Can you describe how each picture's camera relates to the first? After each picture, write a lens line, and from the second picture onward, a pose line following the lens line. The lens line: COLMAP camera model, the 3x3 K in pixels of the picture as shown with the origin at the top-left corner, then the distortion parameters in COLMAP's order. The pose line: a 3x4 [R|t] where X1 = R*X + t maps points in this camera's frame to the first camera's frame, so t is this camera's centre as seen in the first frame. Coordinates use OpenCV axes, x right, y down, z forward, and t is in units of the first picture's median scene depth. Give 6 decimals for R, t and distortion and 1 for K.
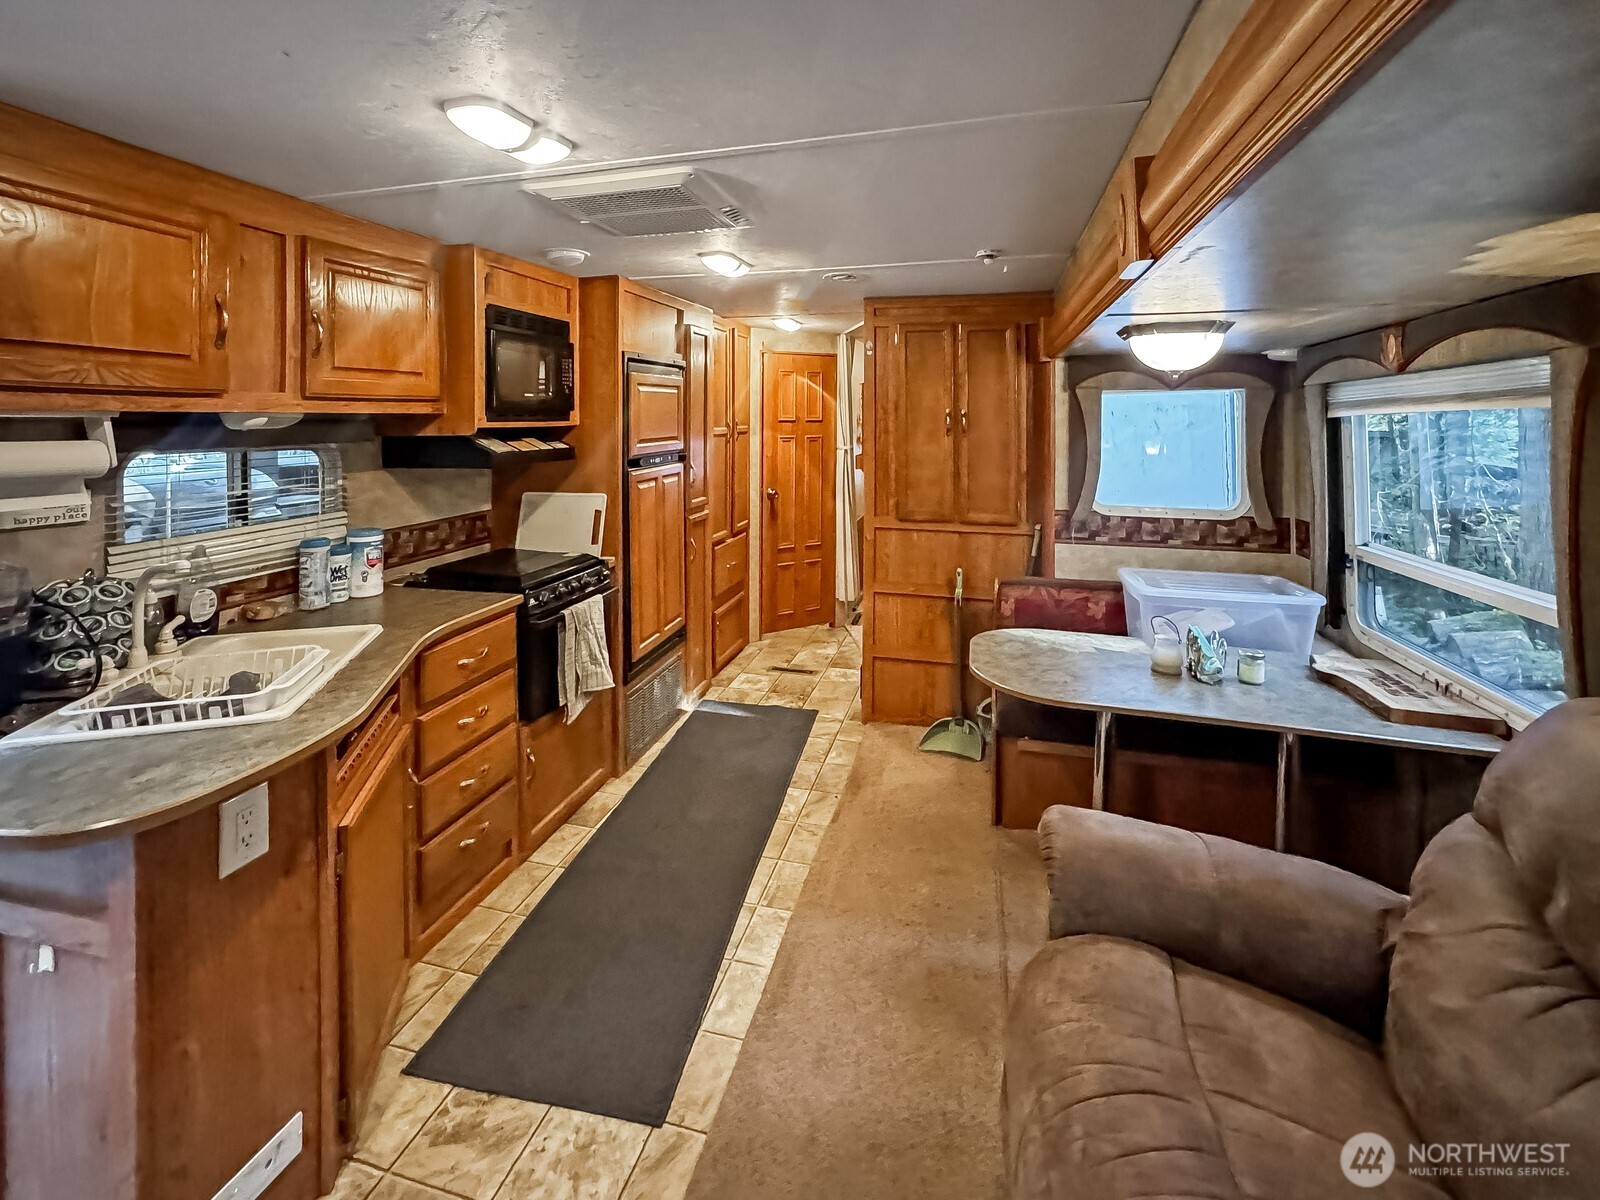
lens RADIAL K [[661.2, 0, 797.1], [0, 661.2, 448.2], [0, 0, 1]] dist [-0.029191, 0.011885]
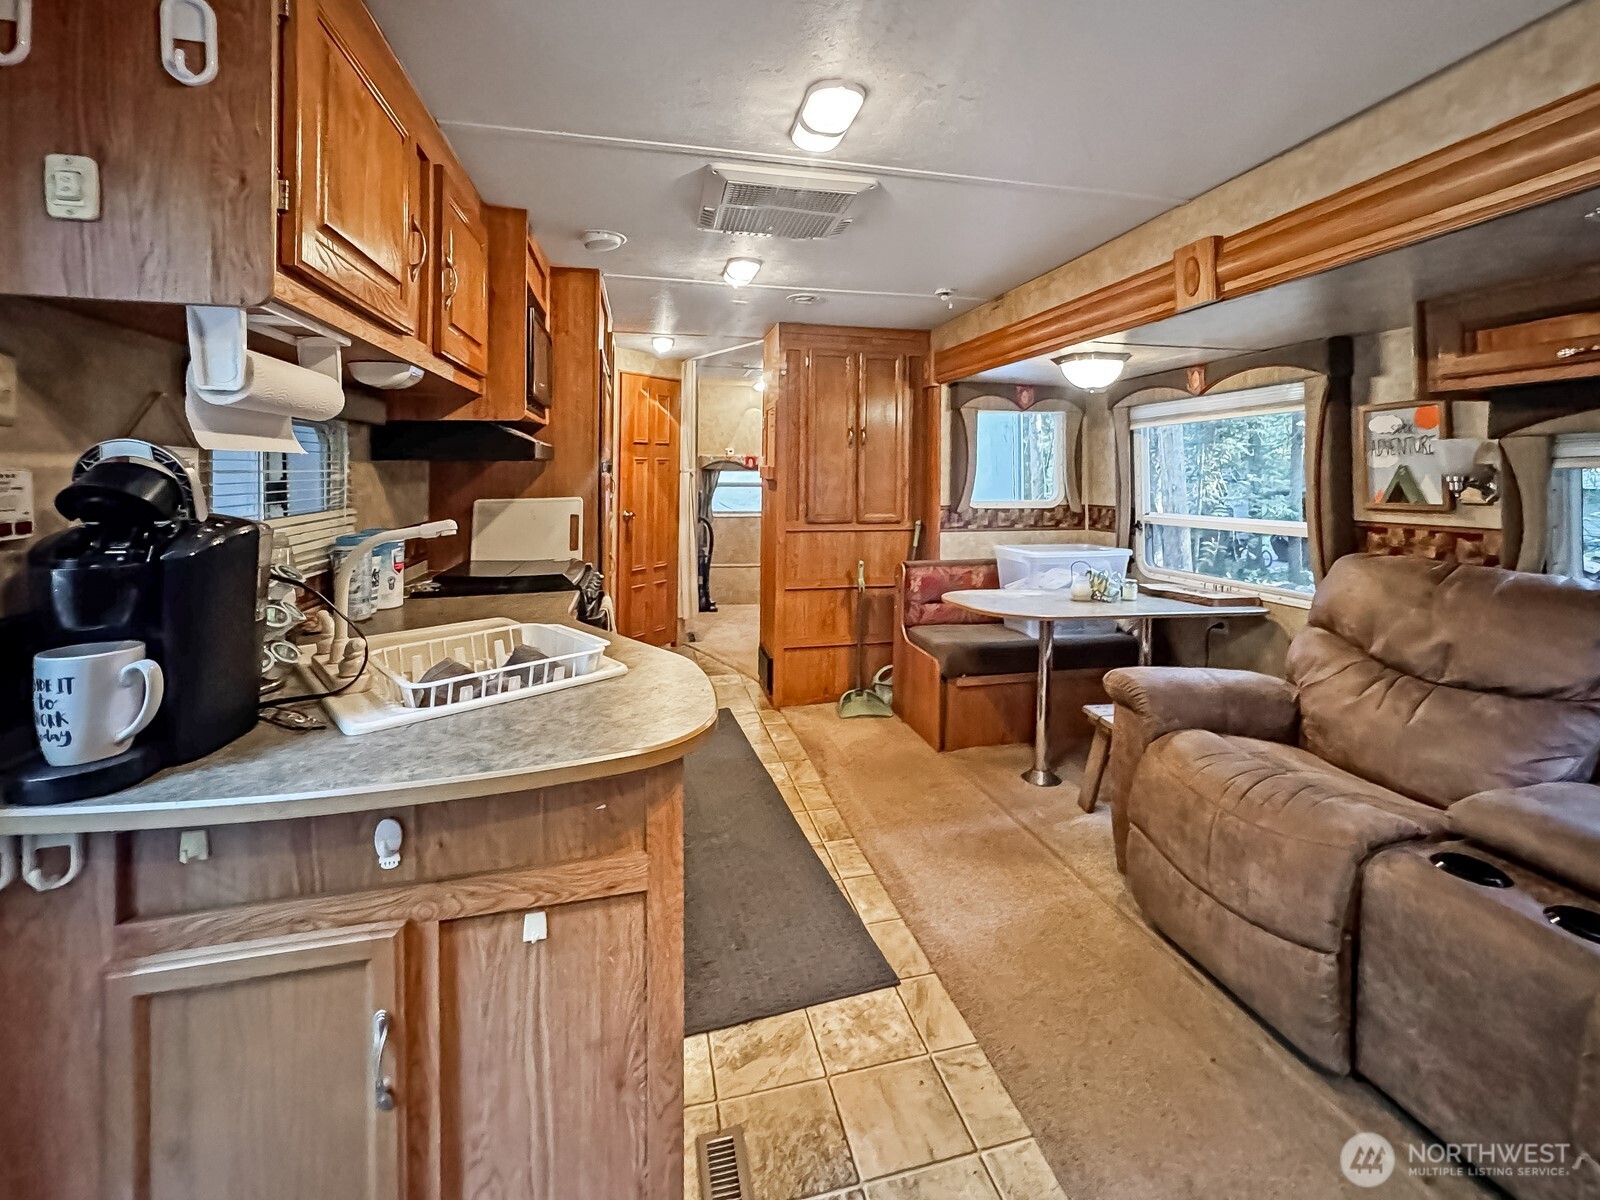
lens RADIAL K [[661.2, 0, 800.5], [0, 661.2, 501.7], [0, 0, 1]] dist [-0.029191, 0.011885]
pose [[0.886370, -0.020450, 0.462525, -0.450770], [0.017341, 0.999789, 0.010973, 0.071913], [-0.462652, -0.001705, 0.886538, 0.011525]]
